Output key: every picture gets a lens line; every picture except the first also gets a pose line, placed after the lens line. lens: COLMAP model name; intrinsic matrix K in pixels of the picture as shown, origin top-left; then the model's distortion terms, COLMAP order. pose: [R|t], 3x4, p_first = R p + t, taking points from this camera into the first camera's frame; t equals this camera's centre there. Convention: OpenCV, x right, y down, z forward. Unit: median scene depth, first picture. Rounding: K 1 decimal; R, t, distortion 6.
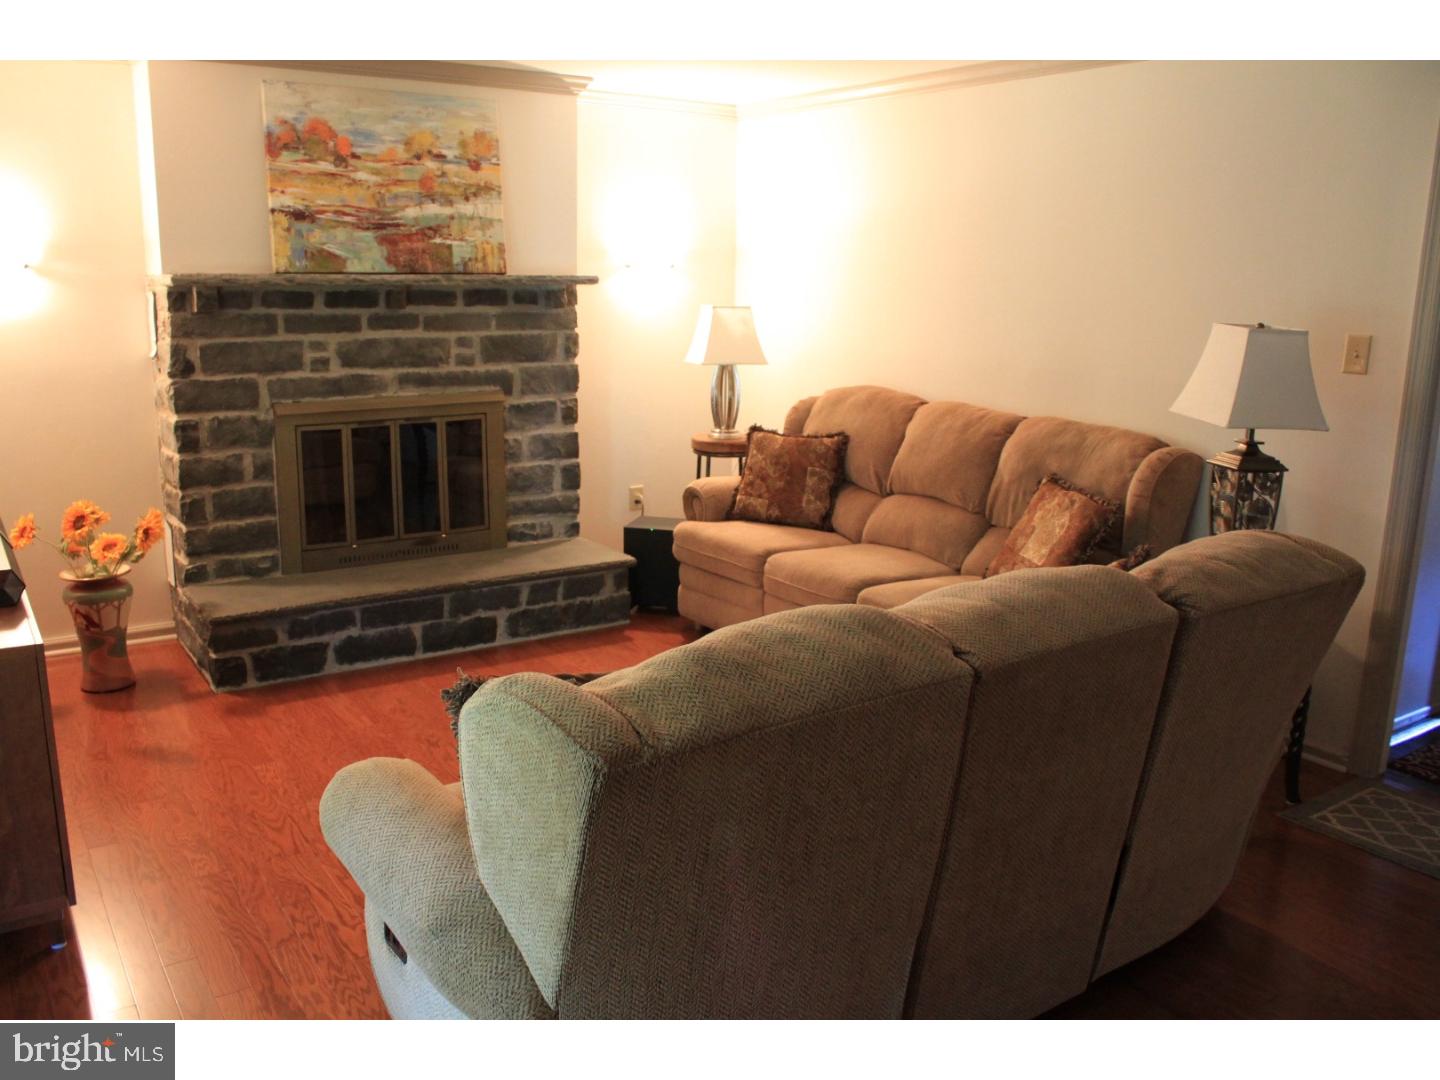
lens RADIAL K [[1259.1, 0, 650.4], [0, 1259.1, 542.5], [0, 0, 1]] dist [-0.104072, 0.127442]
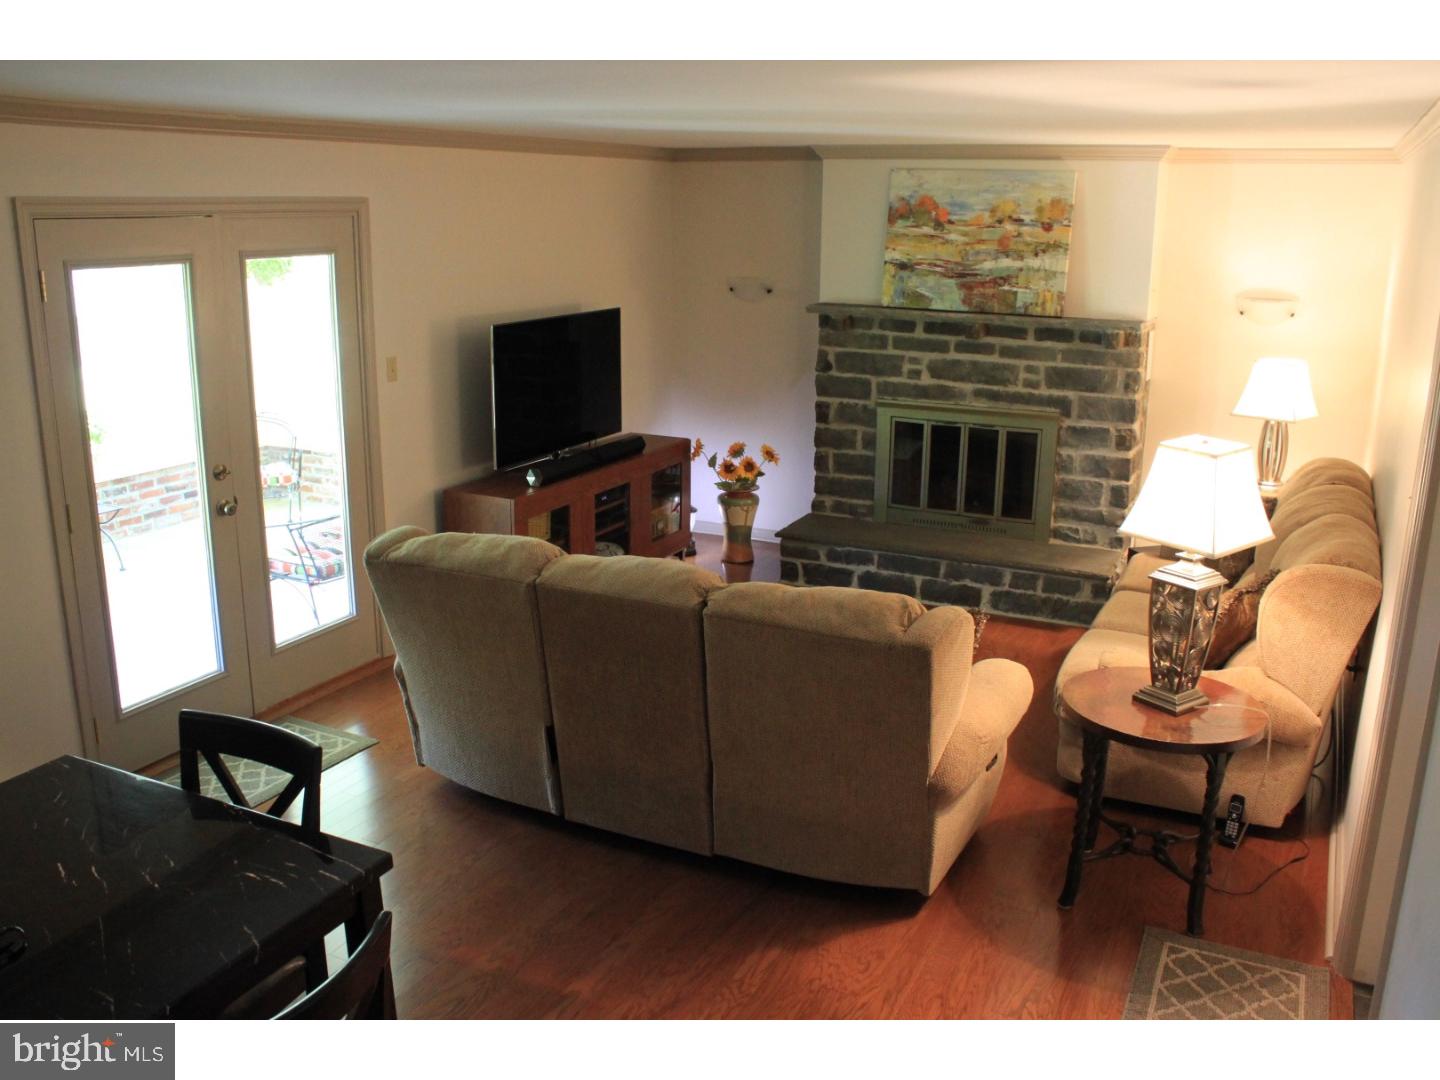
lens RADIAL K [[1259.1, 0, 650.4], [0, 1259.1, 542.5], [0, 0, 1]] dist [-0.104072, 0.127442]
pose [[0.483916, 0.225434, -0.845579, 0.773265], [-0.184058, 0.970856, 0.153499, -0.118603], [0.855539, 0.081355, 0.511306, 0.071525]]
